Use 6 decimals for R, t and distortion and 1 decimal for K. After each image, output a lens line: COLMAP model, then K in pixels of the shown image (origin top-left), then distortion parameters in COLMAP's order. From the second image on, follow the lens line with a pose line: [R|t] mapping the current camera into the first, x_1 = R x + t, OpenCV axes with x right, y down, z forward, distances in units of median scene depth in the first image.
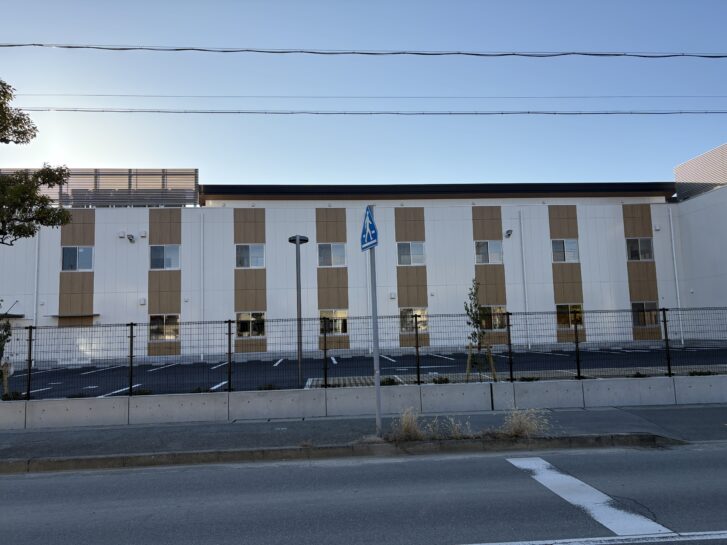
lens RADIAL K [[544.5, 0, 363.9], [0, 544.5, 273.0], [0, 0, 1]] dist [0.049279, -0.033875]
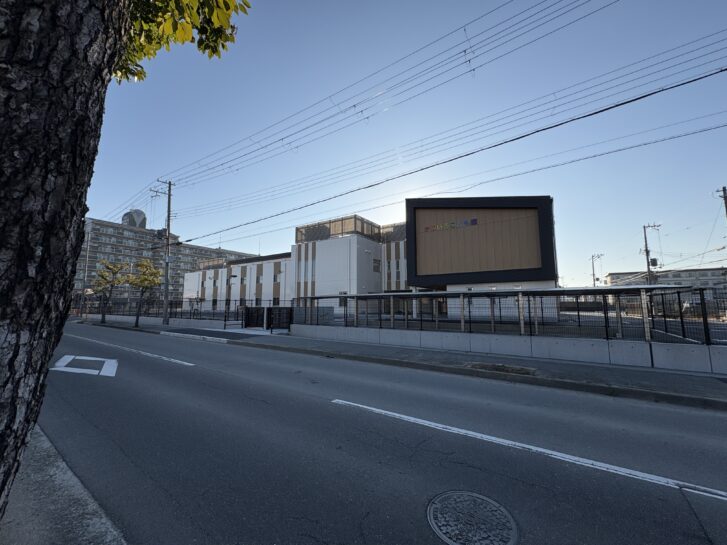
lens RADIAL K [[291.4, 0, 362.6], [0, 291.4, 275.6], [0, 0, 1]] dist [-0.004495, 0.000029]
pose [[0.762430, -0.033063, -0.646226, 1.535664], [0.042963, 0.999077, -0.000426, -0.031755], [0.645643, -0.027439, 0.763146, 0.147768]]
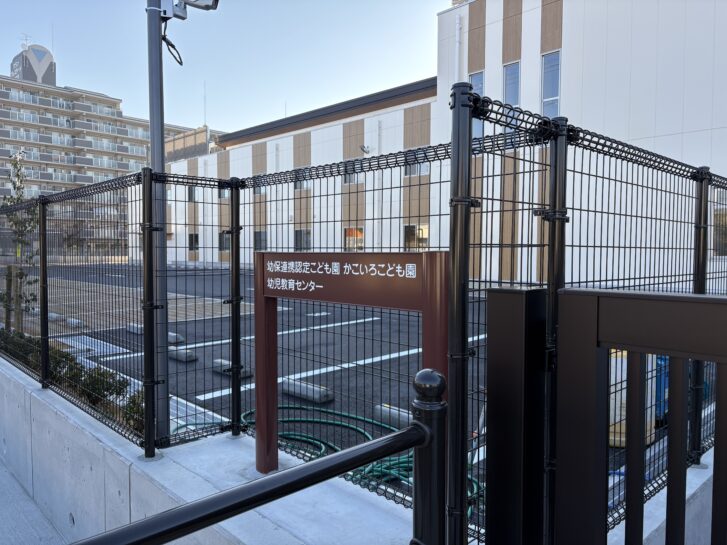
lens RADIAL K [[544.5, 0, 355.9], [0, 544.5, 276.0], [0, 0, 1]] dist [0.049279, -0.033875]
pose [[0.614223, 0.073950, -0.785660, 1.078056], [0.054812, 0.989197, 0.135959, 0.007354], [0.787227, -0.126572, 0.603534, 0.372344]]
